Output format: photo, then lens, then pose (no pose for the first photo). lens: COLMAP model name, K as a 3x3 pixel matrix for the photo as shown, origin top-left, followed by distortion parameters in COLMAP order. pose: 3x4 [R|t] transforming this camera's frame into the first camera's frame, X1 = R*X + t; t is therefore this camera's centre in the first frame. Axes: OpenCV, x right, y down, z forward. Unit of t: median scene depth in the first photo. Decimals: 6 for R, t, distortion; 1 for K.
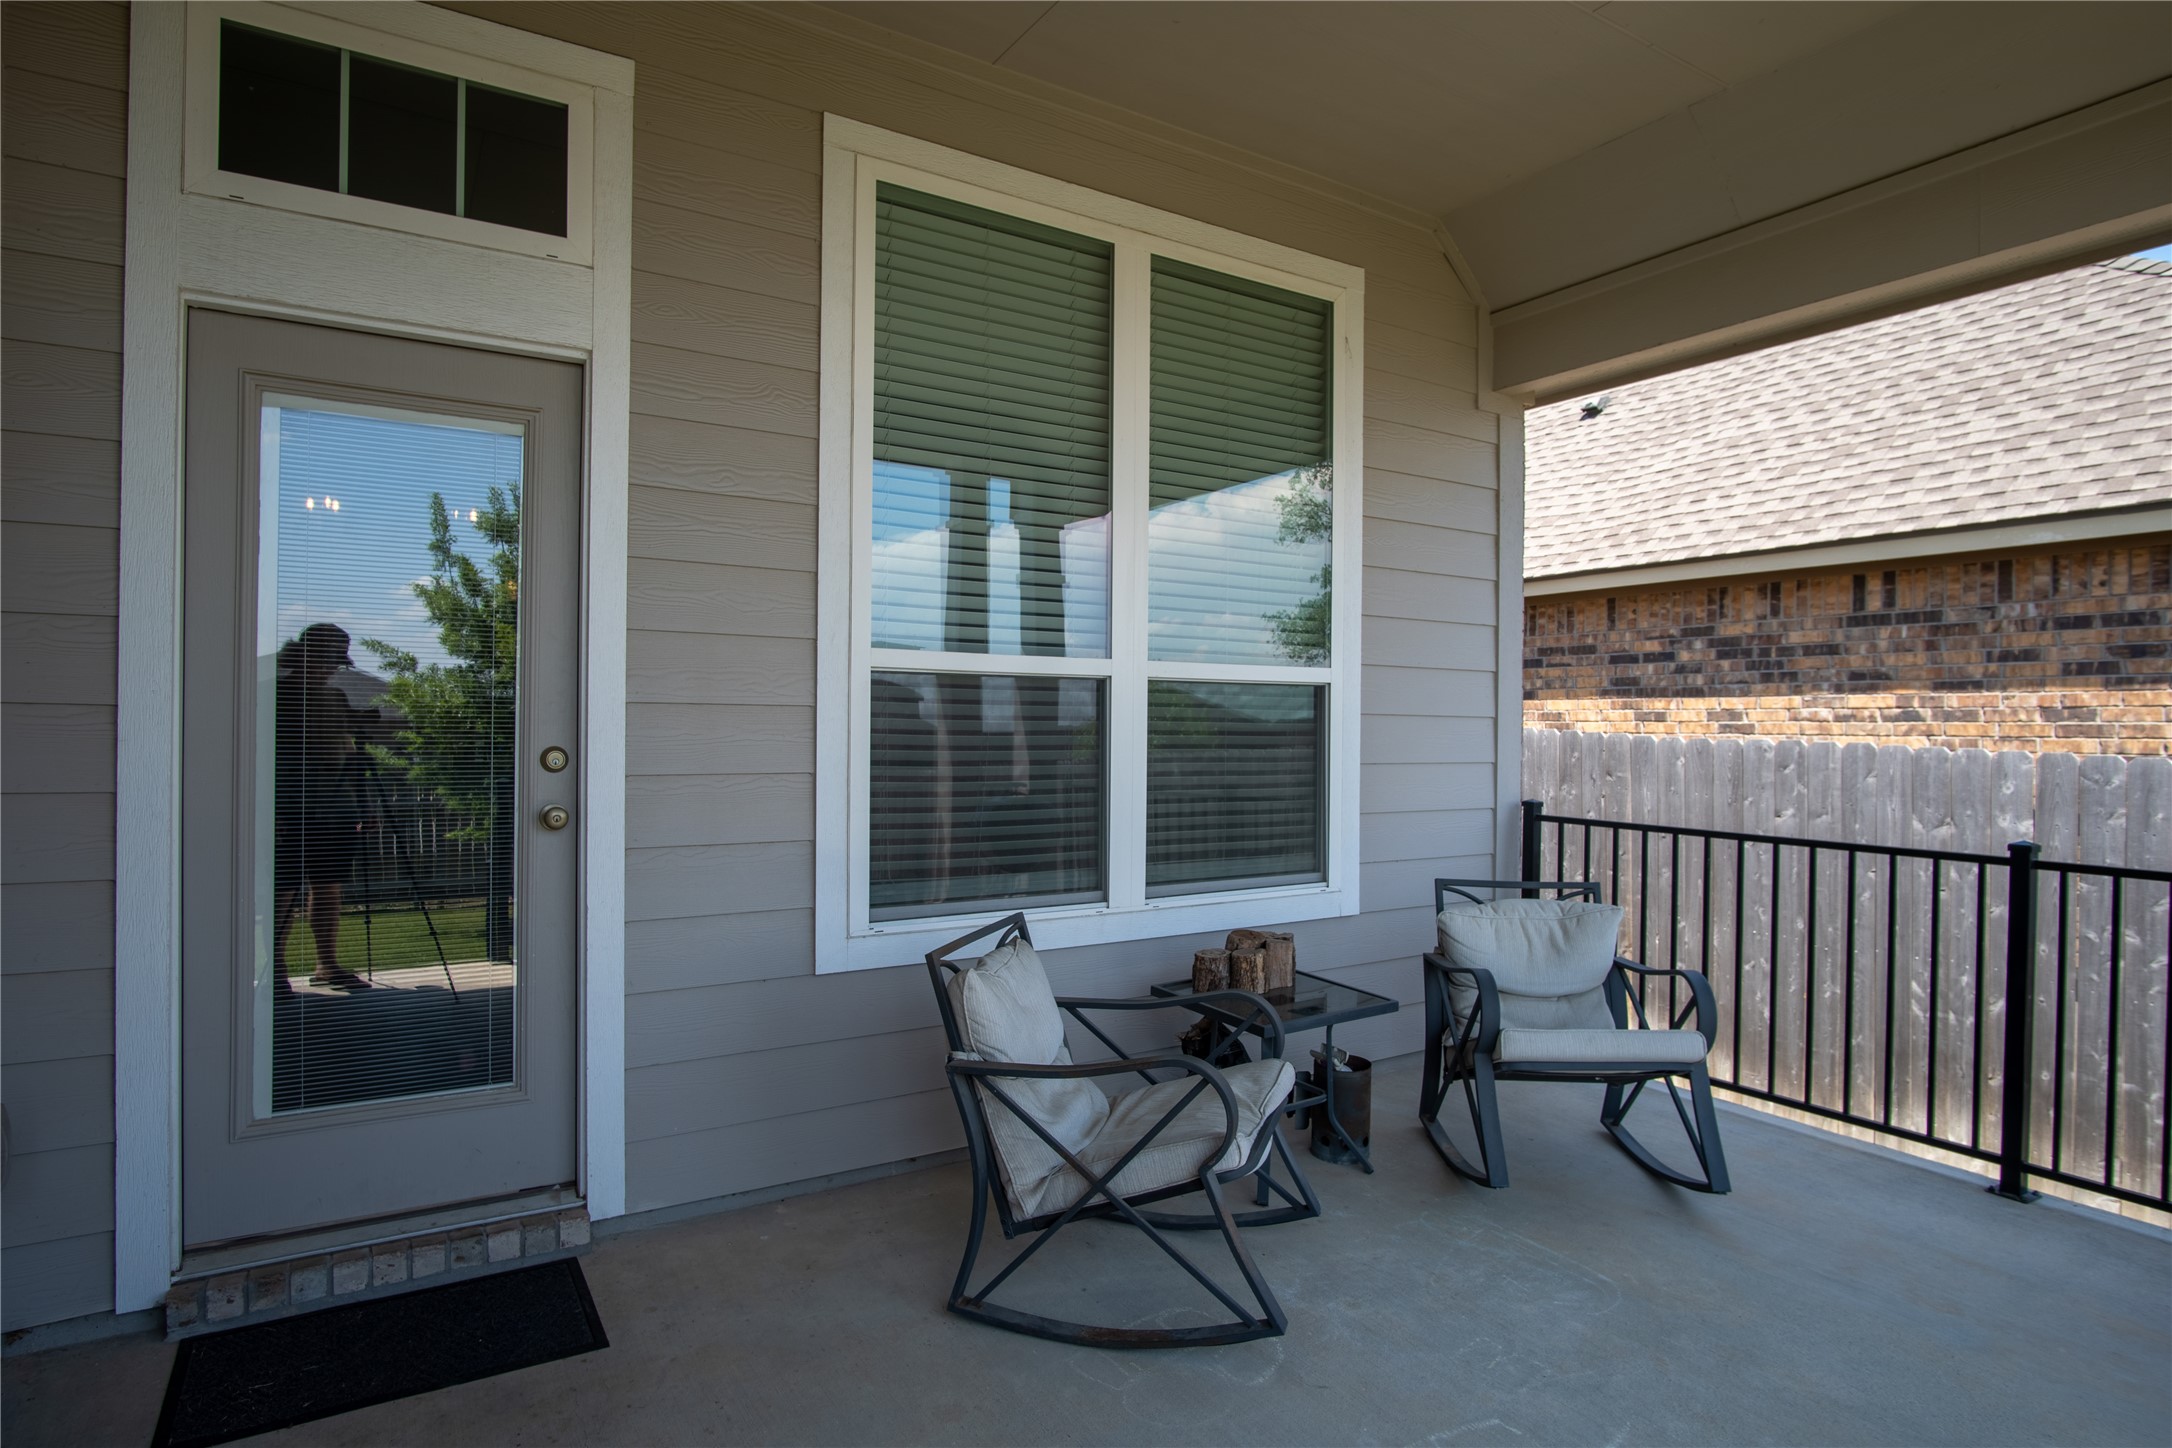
lens RADIAL K [[1163.2, 0, 1083.1], [0, 1163.2, 722.7], [0, 0, 1]] dist [-0.028404, 0.004719]
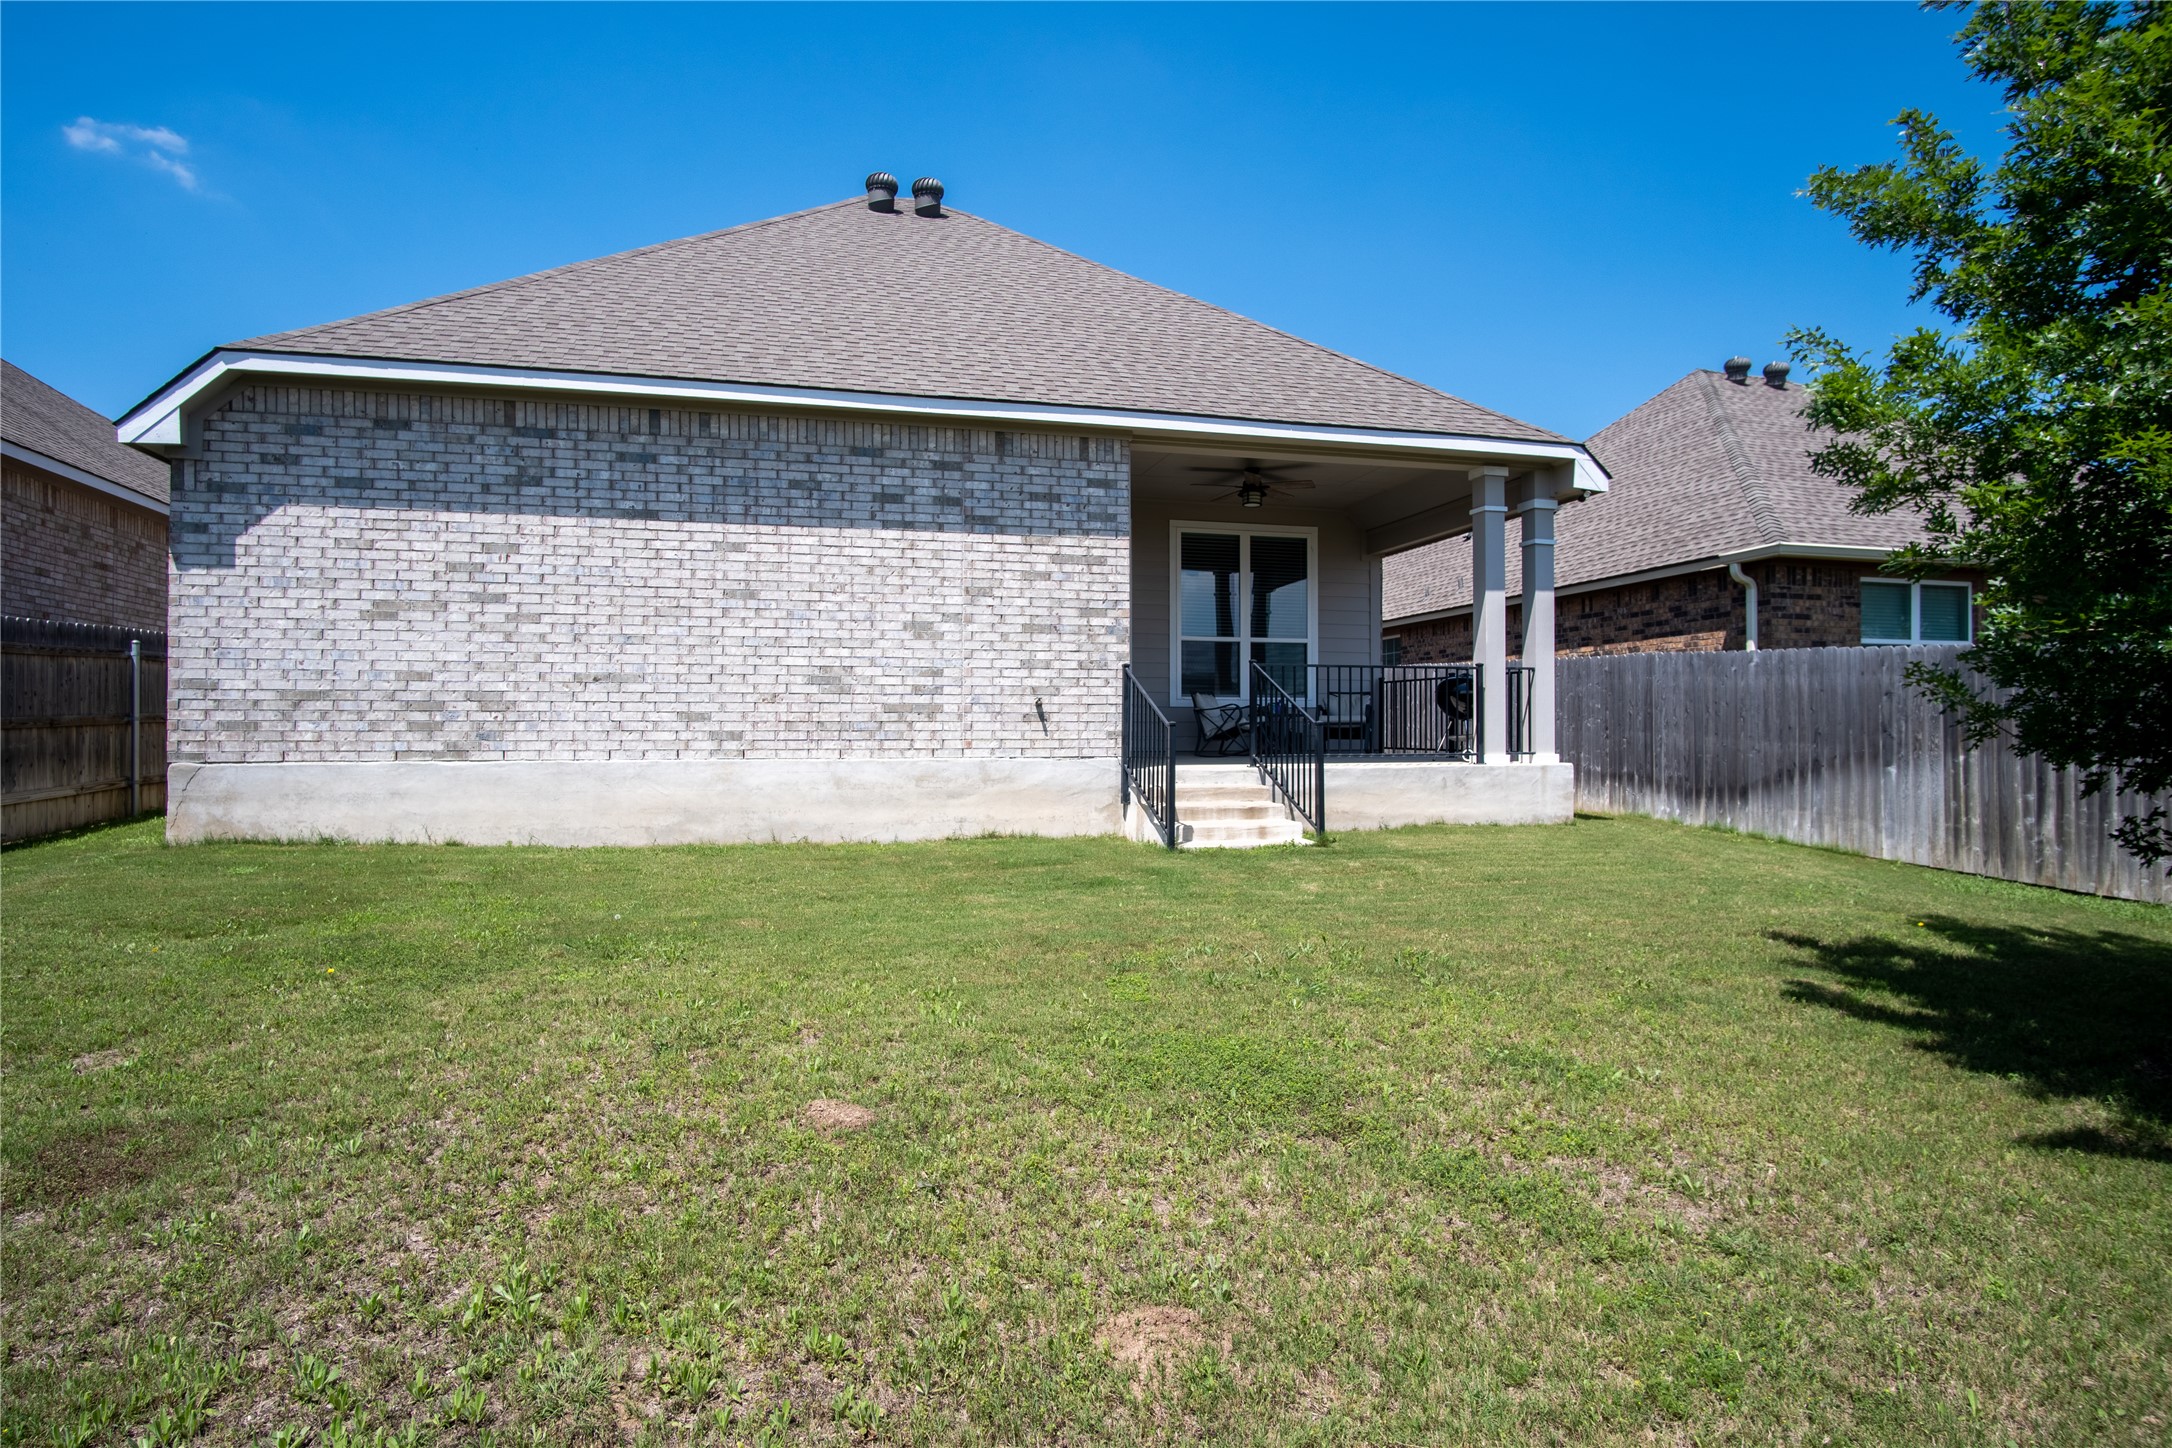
lens RADIAL K [[1163.2, 0, 1073.2], [0, 1163.2, 727.7], [0, 0, 1]] dist [-0.028404, 0.004719]
pose [[0.955934, -0.012903, -0.293299, 0.643742], [0.010643, 0.999900, -0.009301, 0.286047], [0.293389, 0.005769, 0.955976, -3.001625]]
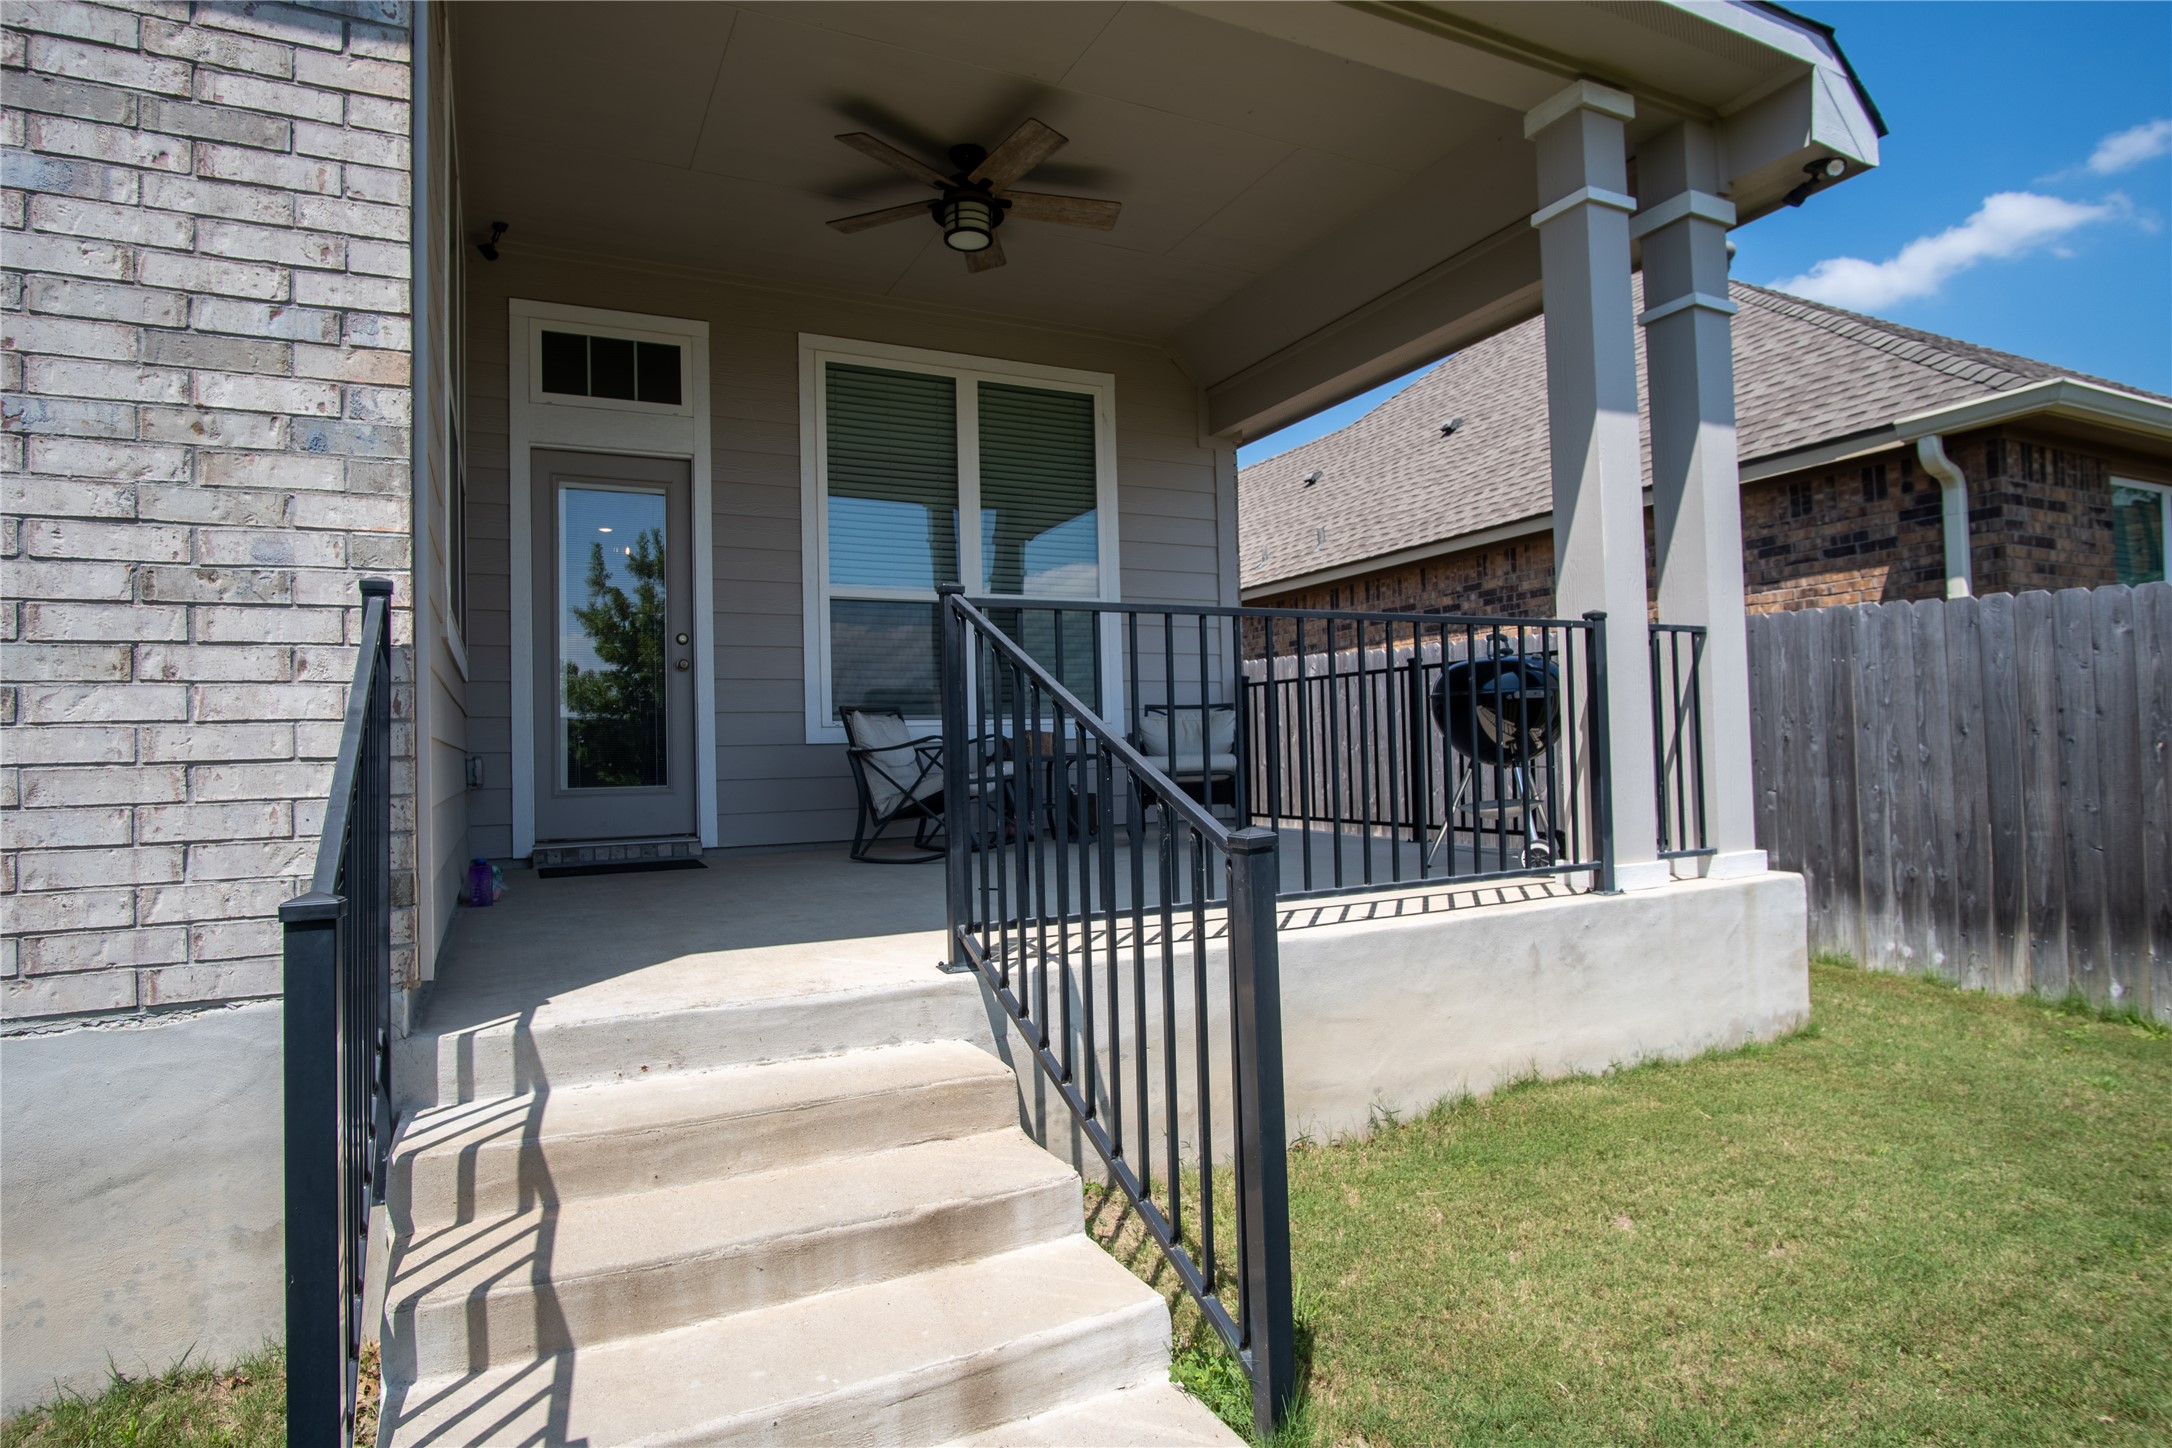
lens RADIAL K [[1163.2, 0, 1078.7], [0, 1163.2, 718.1], [0, 0, 1]] dist [-0.028404, 0.004719]
pose [[0.994780, -0.039302, -0.094175, 0.381192], [0.036308, 0.998786, -0.033299, 0.217019], [0.095369, 0.029705, 0.994999, -0.860707]]
